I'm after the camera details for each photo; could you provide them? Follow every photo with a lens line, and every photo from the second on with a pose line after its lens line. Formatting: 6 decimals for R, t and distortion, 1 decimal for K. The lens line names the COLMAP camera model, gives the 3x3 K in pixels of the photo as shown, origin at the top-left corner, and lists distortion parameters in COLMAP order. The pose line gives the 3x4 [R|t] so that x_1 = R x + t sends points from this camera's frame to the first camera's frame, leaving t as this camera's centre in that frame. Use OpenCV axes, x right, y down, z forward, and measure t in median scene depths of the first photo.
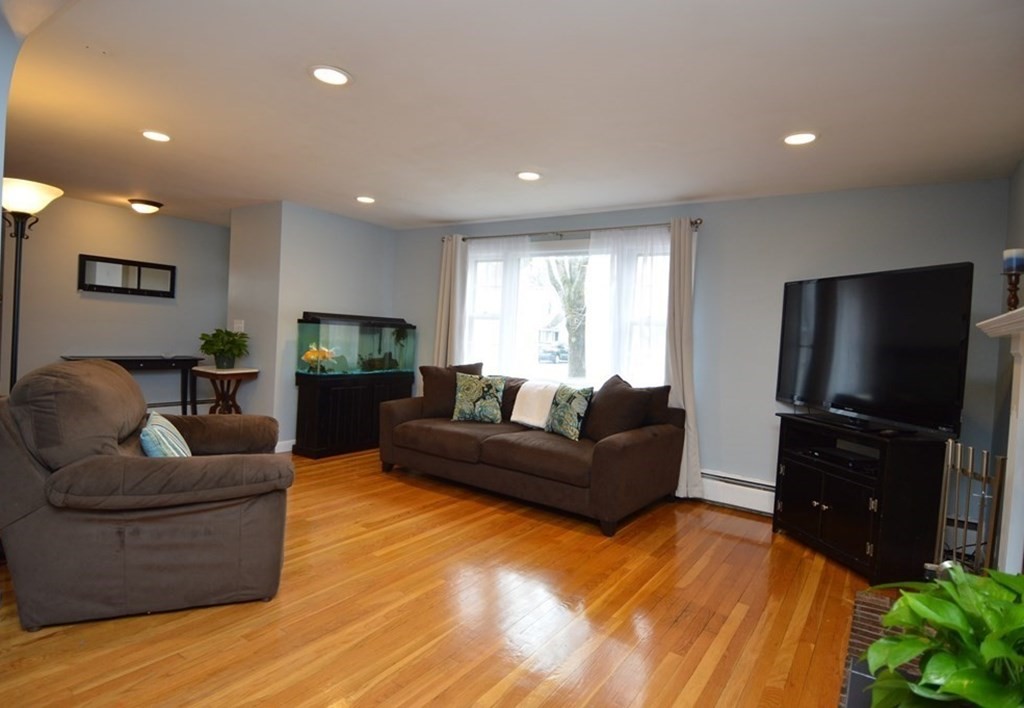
lens RADIAL K [[557.5, 0, 499.7], [0, 557.5, 345.5], [0, 0, 1]] dist [0.016306, -0.001004]
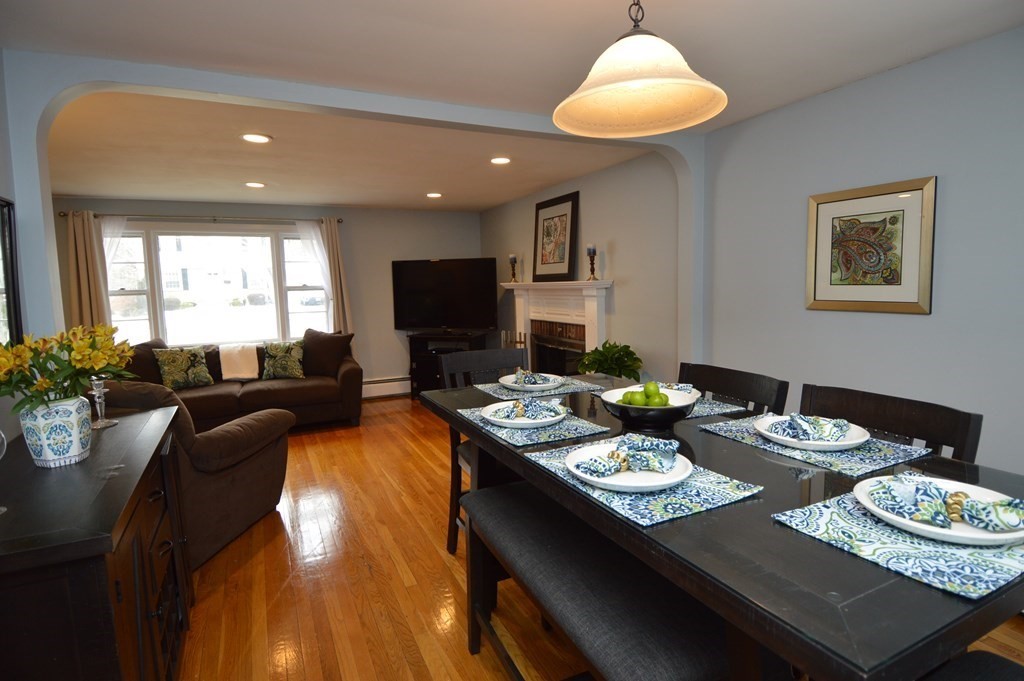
lens RADIAL K [[535.3, 0, 519.2], [0, 535.3, 333.8], [0, 0, 1]] dist [0.061165, -0.066627]
pose [[0.484517, -0.149880, 0.861846, -0.686196], [0.073642, 0.988704, 0.130541, -0.070207], [-0.871677, 0.000219, 0.490082, -0.130061]]
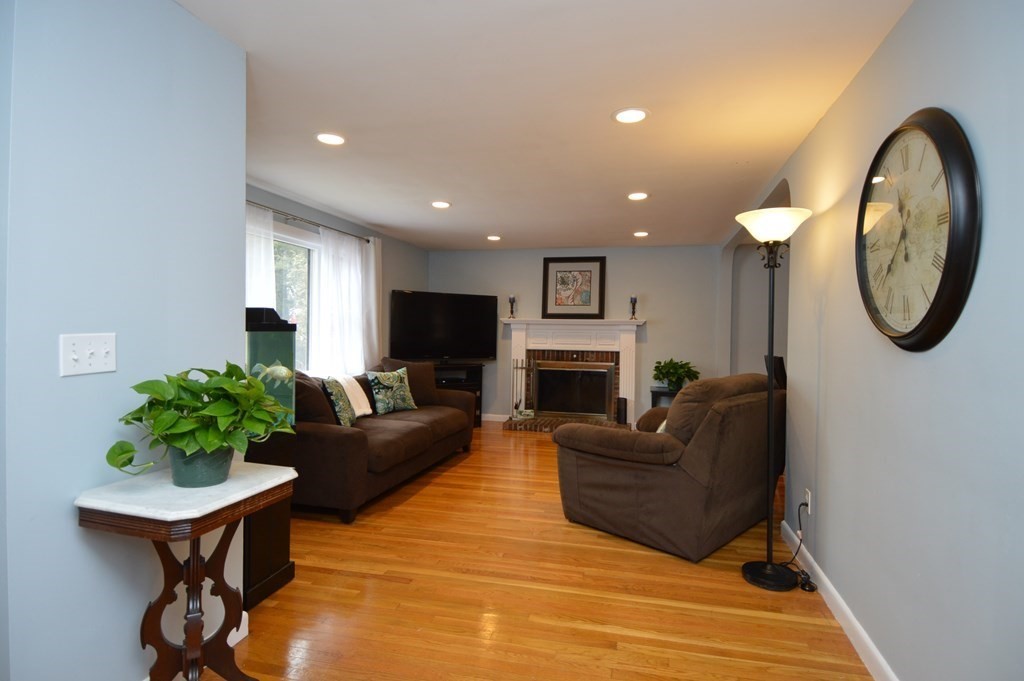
lens RADIAL K [[535.3, 0, 519.2], [0, 535.3, 333.8], [0, 0, 1]] dist [0.061165, -0.066627]
pose [[-0.362247, -0.066923, 0.929676, -1.008100], [-0.012686, 0.997681, 0.066875, -0.084201], [-0.931996, 0.012431, -0.362256, 1.115076]]
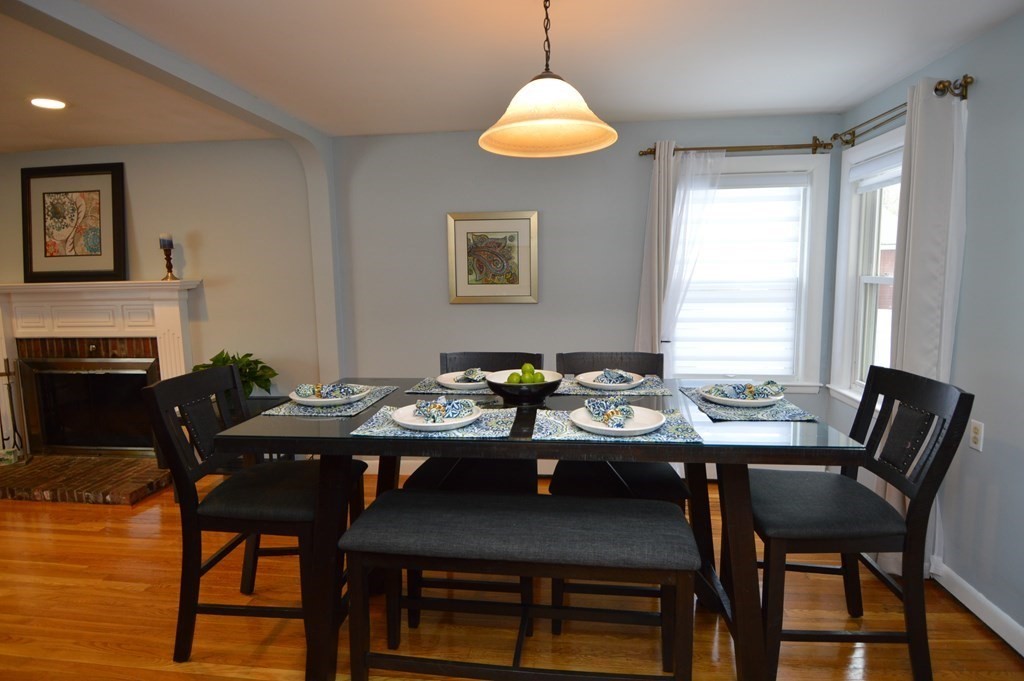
lens RADIAL K [[529.7, 0, 528.2], [0, 529.7, 335.5], [0, 0, 1]] dist [0.002821, -0.022967]
pose [[-0.505036, -0.145588, 0.850731, -0.691447], [0.007171, 0.984929, 0.172810, -0.078550], [-0.863069, 0.093376, -0.496380, 0.192424]]
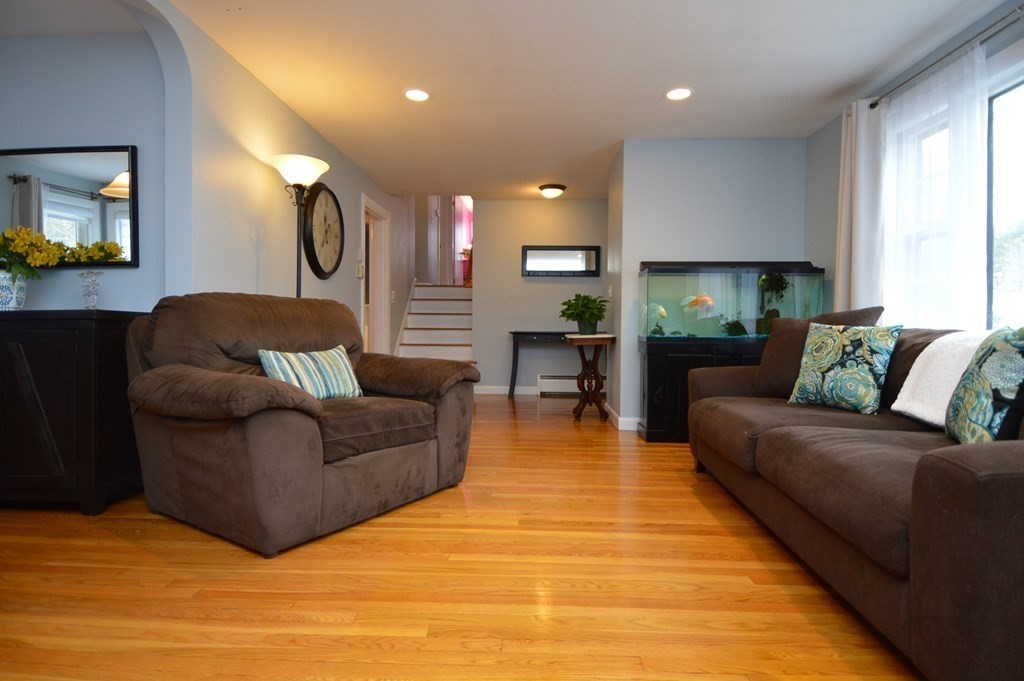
lens RADIAL K [[535.3, 0, 519.2], [0, 535.3, 333.8], [0, 0, 1]] dist [0.061165, -0.066627]
pose [[0.544199, -0.034284, -0.838255, 0.252978], [0.002091, 0.999217, -0.039509, 0.088879], [0.838954, 0.019748, 0.543845, 0.480112]]
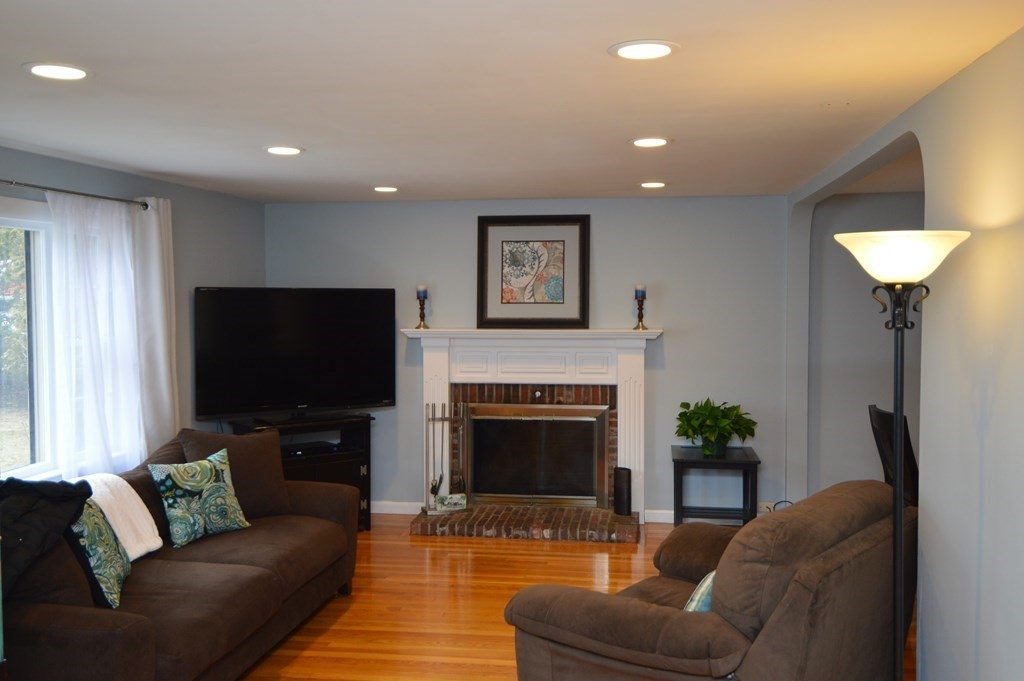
lens RADIAL K [[946.1, 0, 523.6], [0, 946.1, 333.5], [0, 0, 1]] dist [0.072555, -0.094321]
pose [[-0.450780, -0.096447, 0.887409, -0.962473], [-0.000804, 0.994189, 0.107645, -0.181984], [-0.892635, 0.047811, -0.448238, 1.103775]]
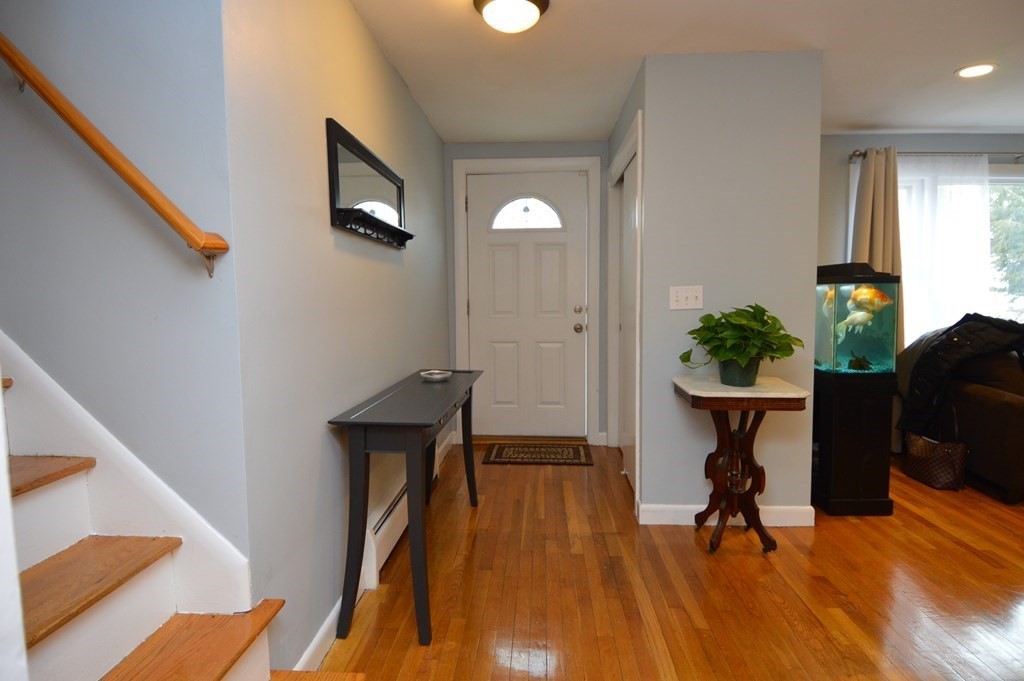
lens RADIAL K [[535.3, 0, 519.2], [0, 535.3, 333.8], [0, 0, 1]] dist [0.061165, -0.066627]
pose [[0.842352, -0.102333, 0.529122, -1.067356], [0.067073, 0.994080, 0.085478, -0.068957], [-0.534737, -0.036513, 0.844229, 0.835330]]
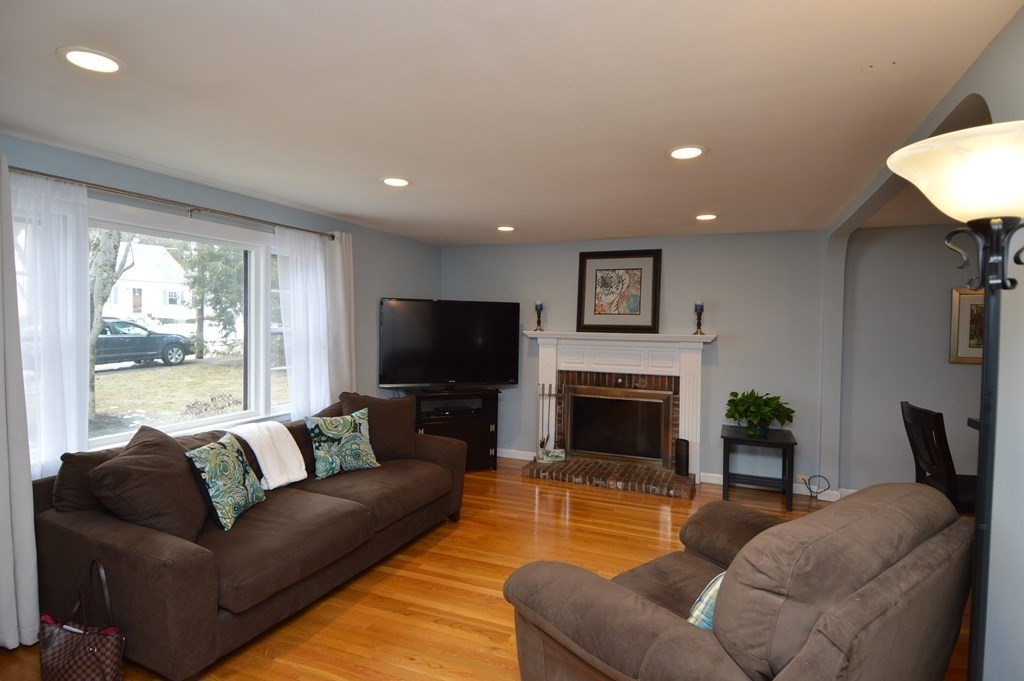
lens RADIAL K [[535.3, 0, 519.2], [0, 535.3, 333.8], [0, 0, 1]] dist [0.061165, -0.066627]
pose [[-0.219327, -0.082279, 0.972176, -0.719944], [-0.002896, 0.996488, 0.083683, -0.121174], [-0.975647, 0.015538, -0.218795, 0.873717]]
